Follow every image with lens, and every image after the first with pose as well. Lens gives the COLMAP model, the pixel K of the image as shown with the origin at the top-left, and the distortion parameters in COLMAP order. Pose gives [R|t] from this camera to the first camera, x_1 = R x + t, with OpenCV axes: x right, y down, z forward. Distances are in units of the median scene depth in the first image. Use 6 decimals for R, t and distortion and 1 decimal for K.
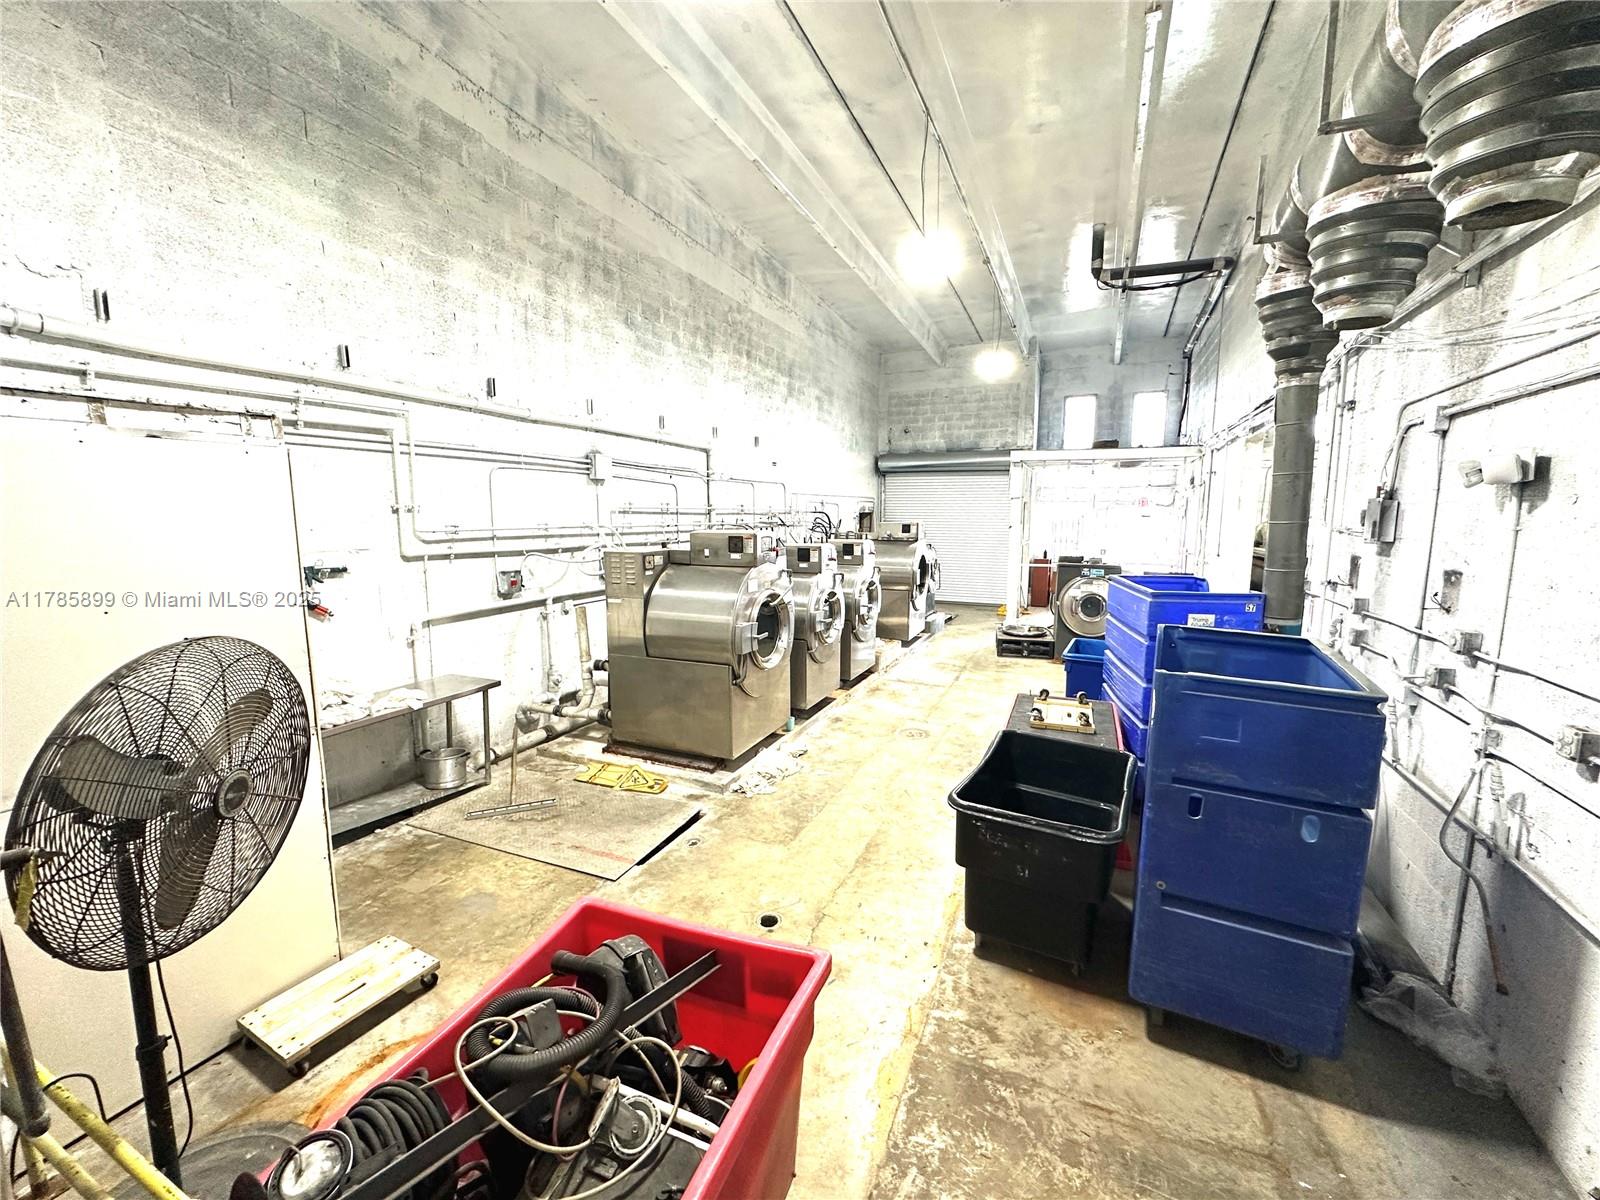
lens RADIAL K [[639.0, 0, 801.0], [0, 639.0, 597.3], [0, 0, 1]] dist [-0.004645, 0.000779]
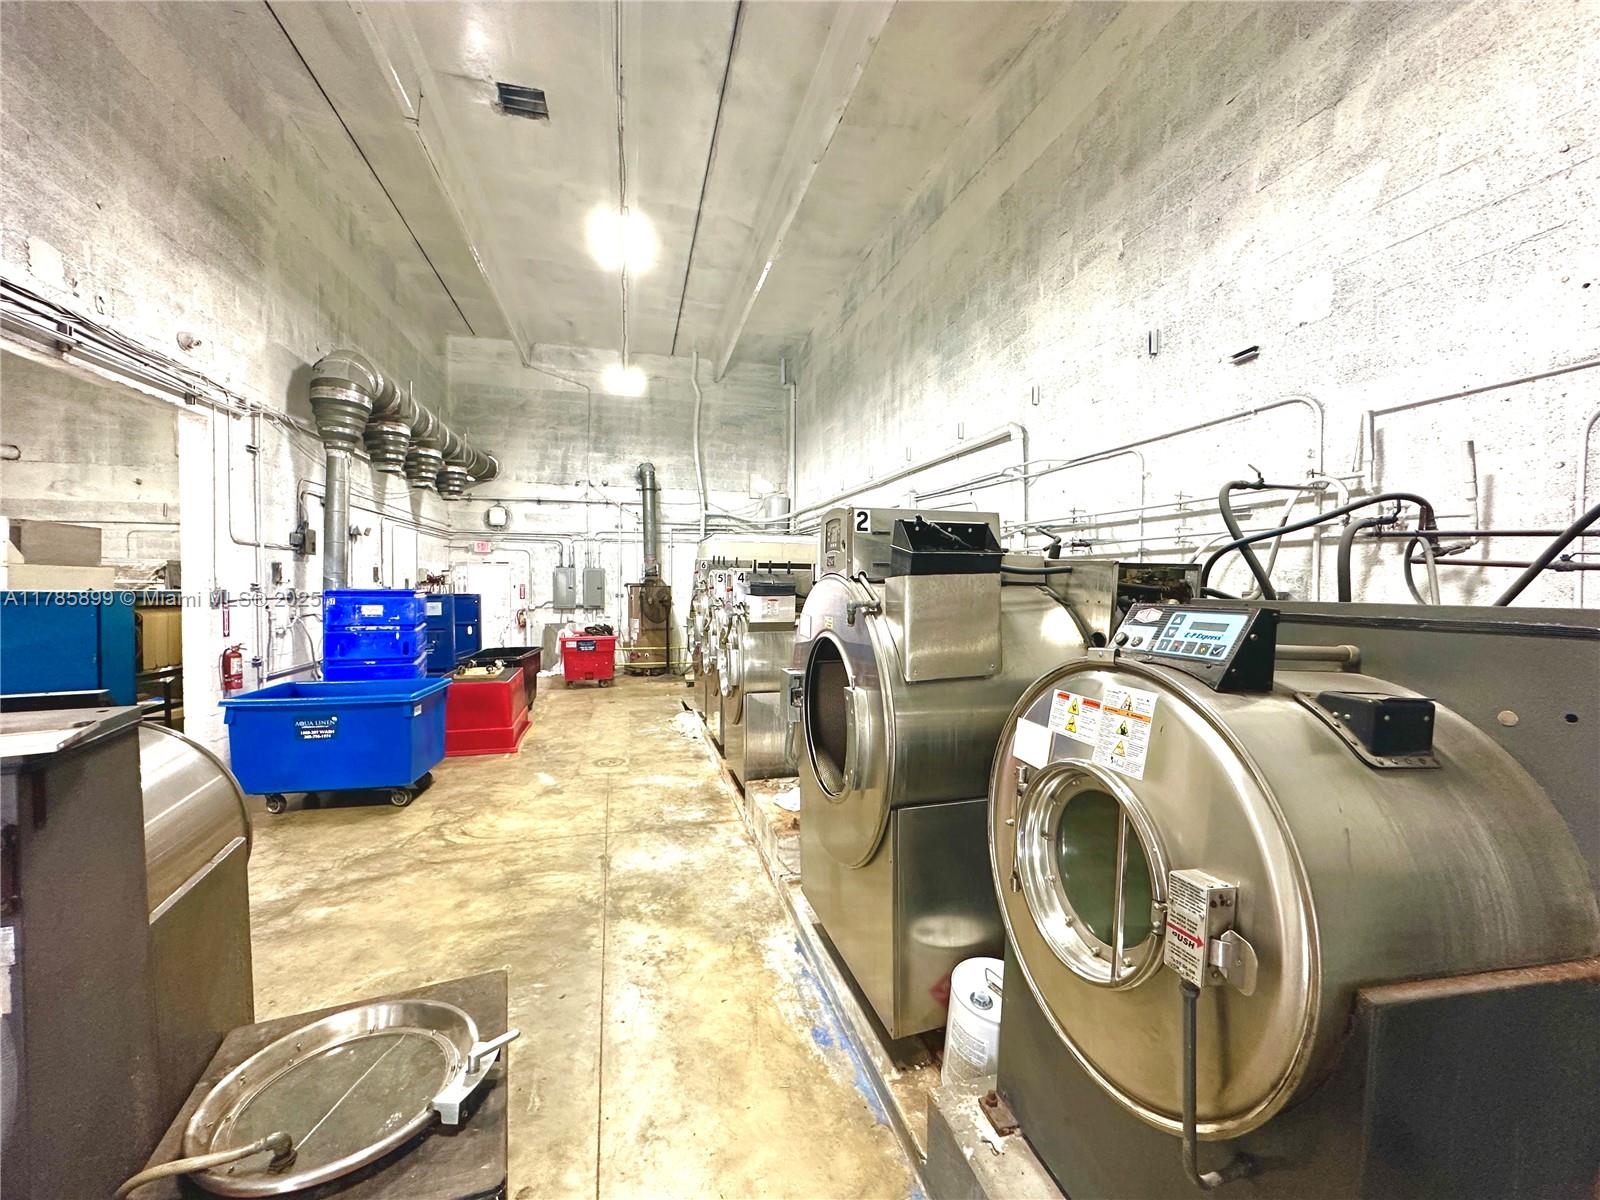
lens RADIAL K [[639.0, 0, 800.3], [0, 639.0, 599.3], [0, 0, 1]] dist [-0.004645, 0.000779]
pose [[-0.766914, 0.010874, -0.641658, 0.446828], [-0.090677, 0.987989, 0.125121, -0.139314], [0.635312, 0.154140, -0.756716, 1.460425]]
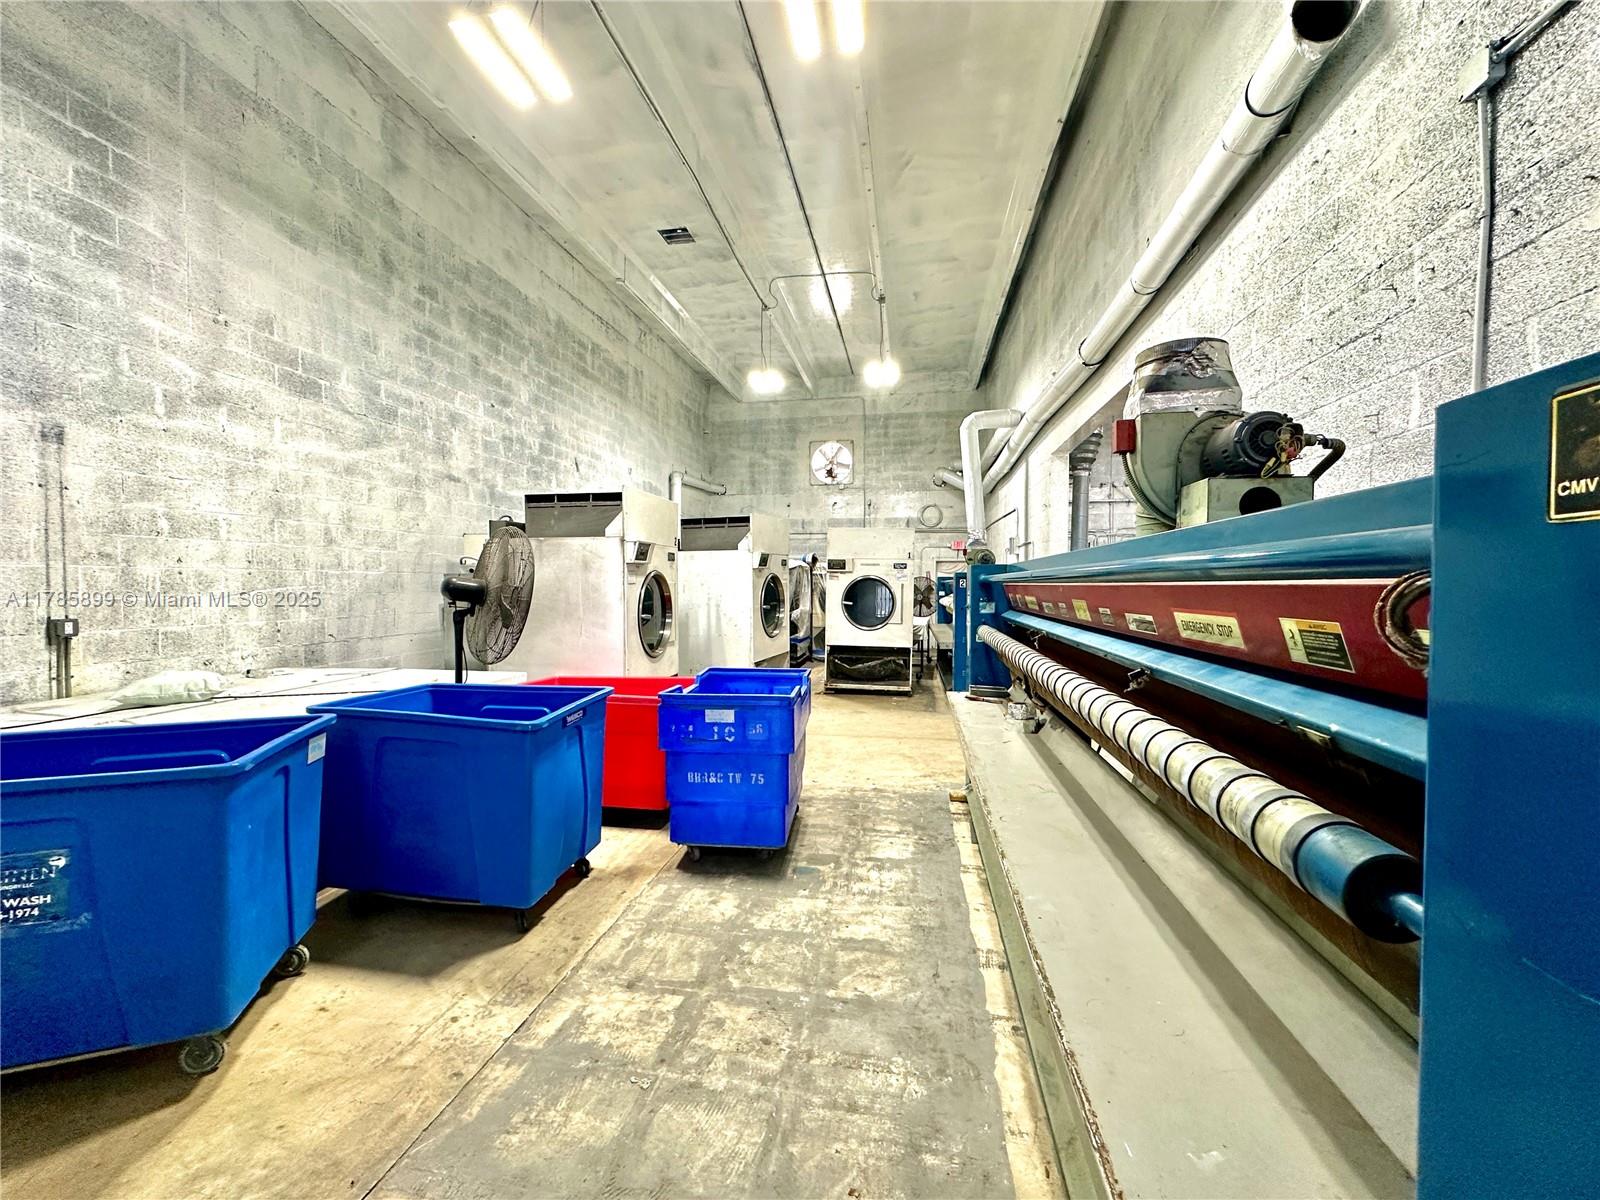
lens RADIAL K [[639.0, 0, 801.2], [0, 639.0, 602.5], [0, 0, 1]] dist [-0.004645, 0.000779]
pose [[-0.966007, 0.005385, -0.258460, 1.096707], [-0.036569, 0.986883, 0.157242, -0.104072], [0.255917, 0.161349, -0.953139, 1.402492]]
